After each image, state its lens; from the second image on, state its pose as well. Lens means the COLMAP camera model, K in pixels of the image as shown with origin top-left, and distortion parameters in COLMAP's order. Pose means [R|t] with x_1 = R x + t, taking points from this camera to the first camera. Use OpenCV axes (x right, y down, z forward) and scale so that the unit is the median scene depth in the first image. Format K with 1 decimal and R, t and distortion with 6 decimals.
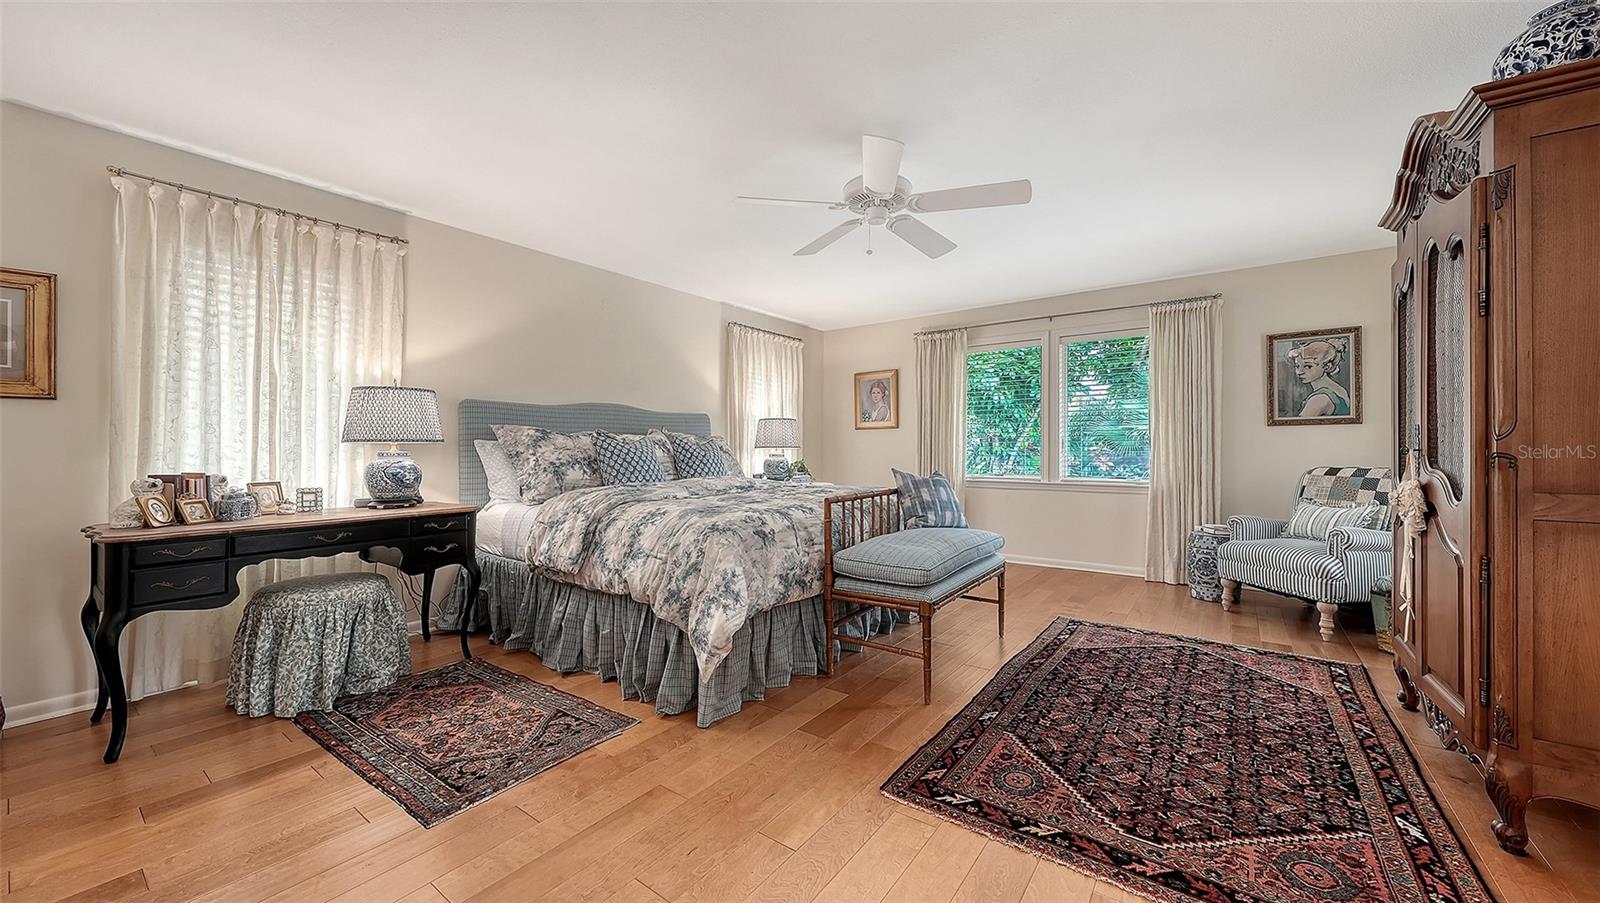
lens RADIAL K [[583.2, 0, 801.0], [0, 583.2, 439.4], [0, 0, 1]] dist [-0.000581, -0.000109]
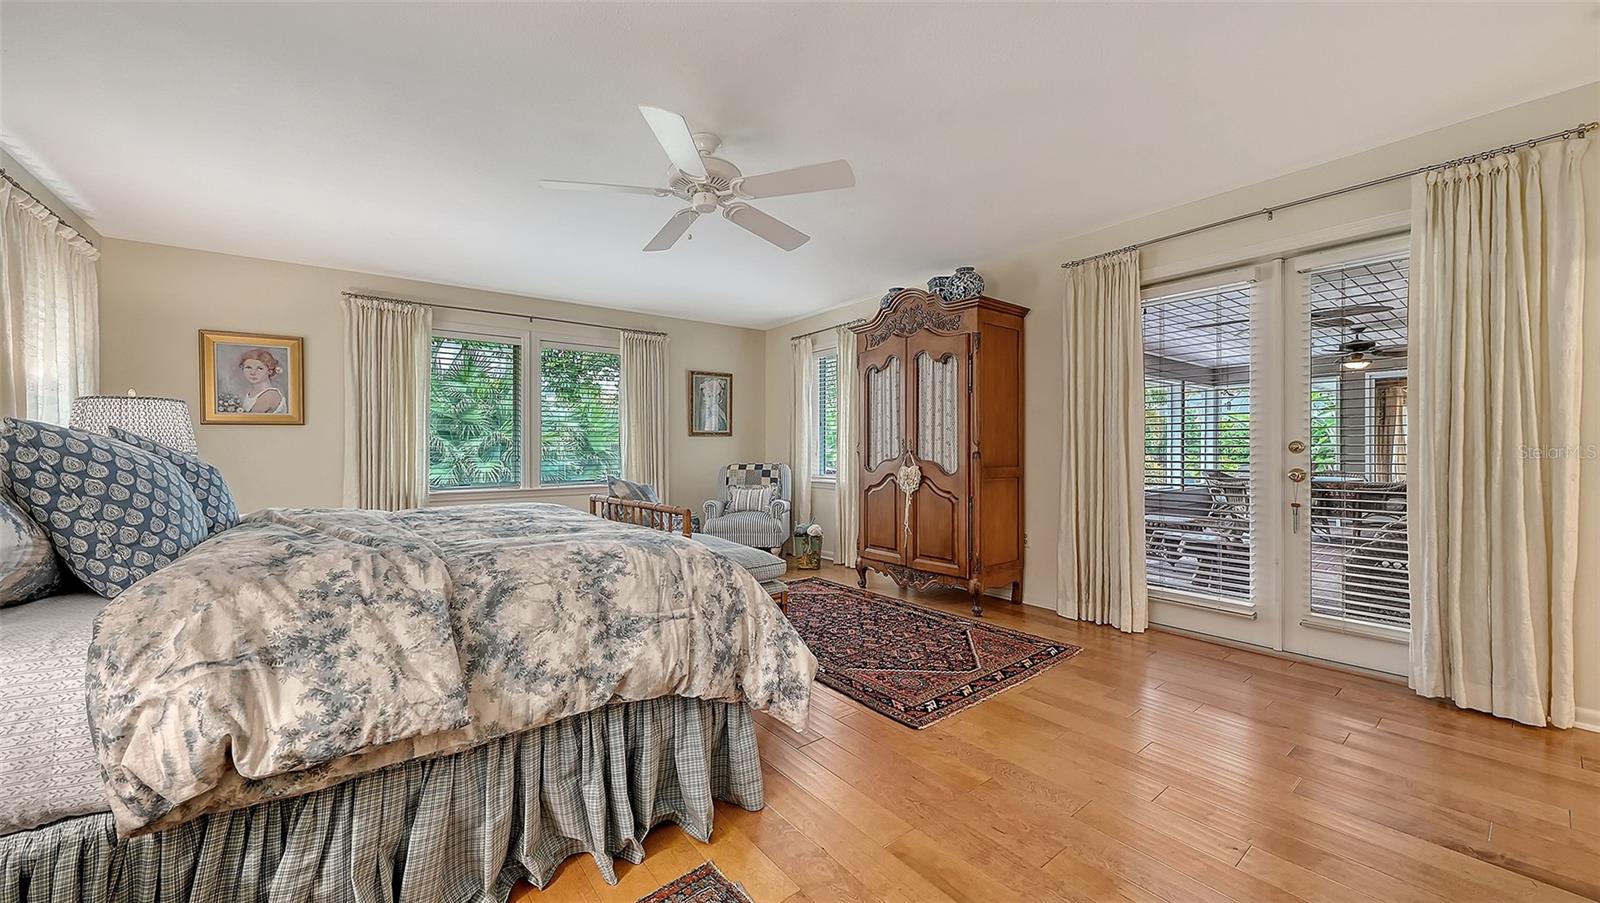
lens RADIAL K [[577.9, 0, 800.0], [0, 577.9, 451.5], [0, 0, 1]] dist [0.000261, -0.000069]
pose [[0.273532, -0.001320, 0.961862, -0.792396], [-0.007075, 0.999969, 0.003384, 0.012384], [-0.961837, -0.007731, 0.273514, 0.654514]]
